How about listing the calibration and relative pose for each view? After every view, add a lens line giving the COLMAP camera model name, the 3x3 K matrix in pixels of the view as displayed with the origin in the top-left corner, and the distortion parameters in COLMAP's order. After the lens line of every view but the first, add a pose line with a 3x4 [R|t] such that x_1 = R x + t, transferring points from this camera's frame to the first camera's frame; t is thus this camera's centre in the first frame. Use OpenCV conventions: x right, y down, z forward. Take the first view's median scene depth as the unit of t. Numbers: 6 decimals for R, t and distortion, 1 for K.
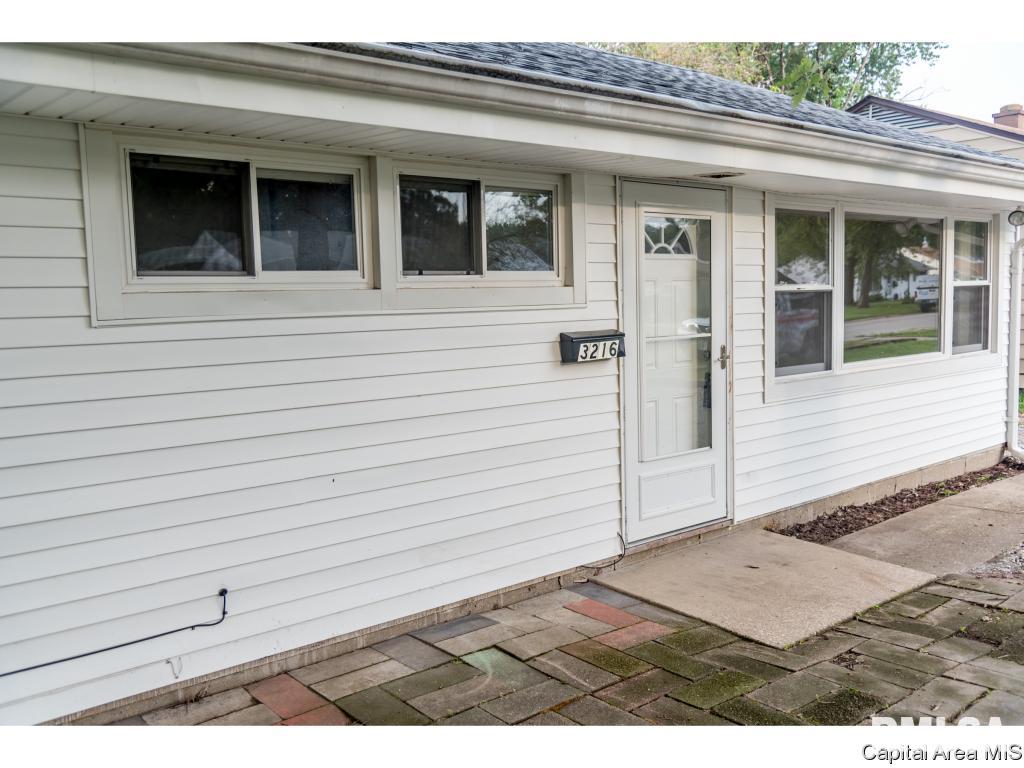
lens RADIAL K [[910.2, 0, 512.0], [0, 910.2, 384.0], [0, 0, 1]] dist [0.000146, -0.001582]
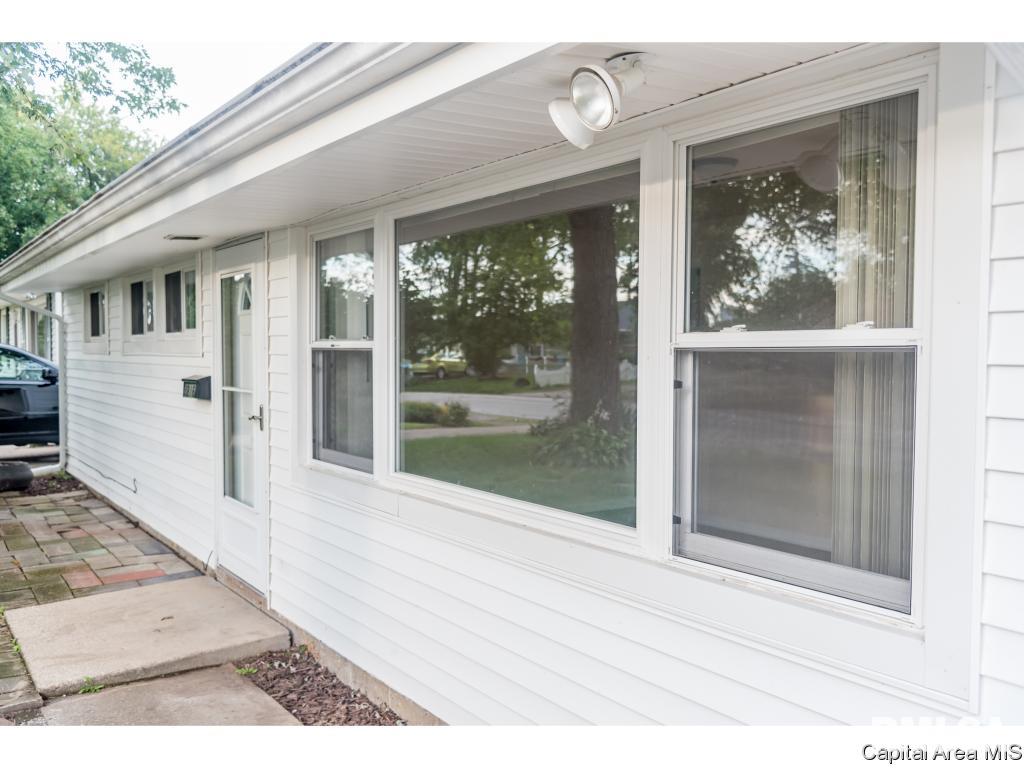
lens RADIAL K [[910.2, 0, 512.0], [0, 910.2, 384.0], [0, 0, 1]] dist [0.000146, -0.001582]
pose [[-0.100038, 0.071139, -0.992437, 1.155841], [-0.082585, 0.993405, 0.079533, -0.163580], [0.991550, 0.089917, -0.093503, 1.381154]]
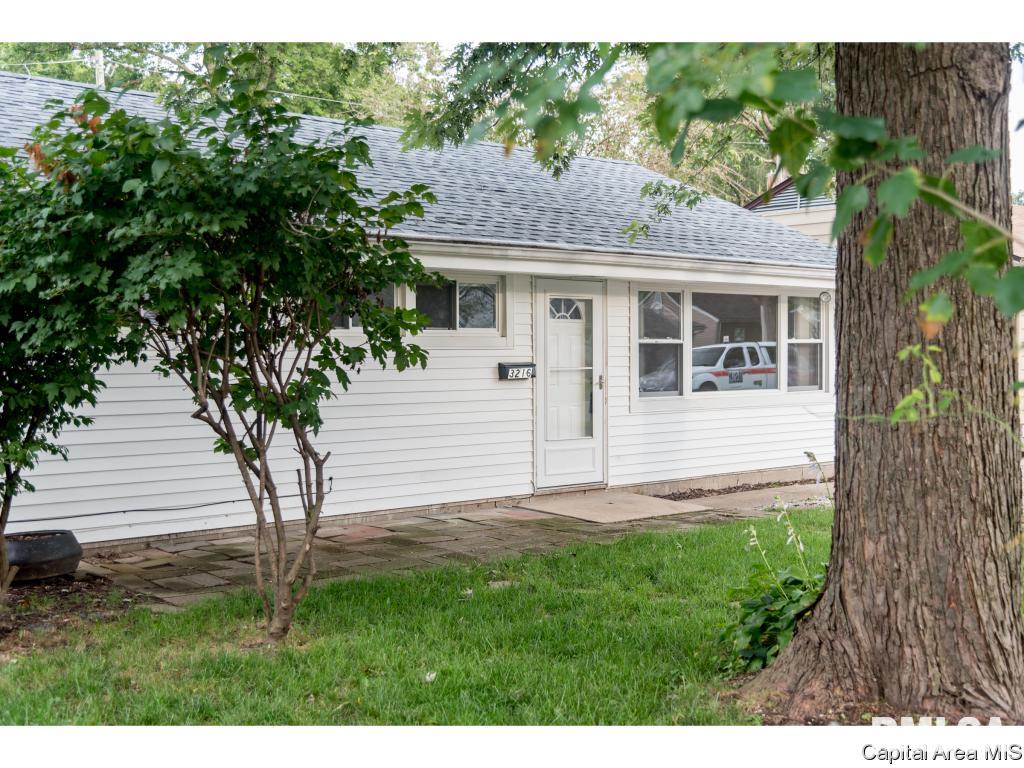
lens RADIAL K [[1221.2, 0, 512.0], [0, 1221.2, 384.0], [0, 0, 1]] dist [0.002046, 0.001437]
pose [[0.999395, 0.022261, 0.026727, 0.013730], [-0.020463, 0.997625, -0.065769, 0.126804], [-0.028127, 0.065182, 0.997477, -1.238504]]
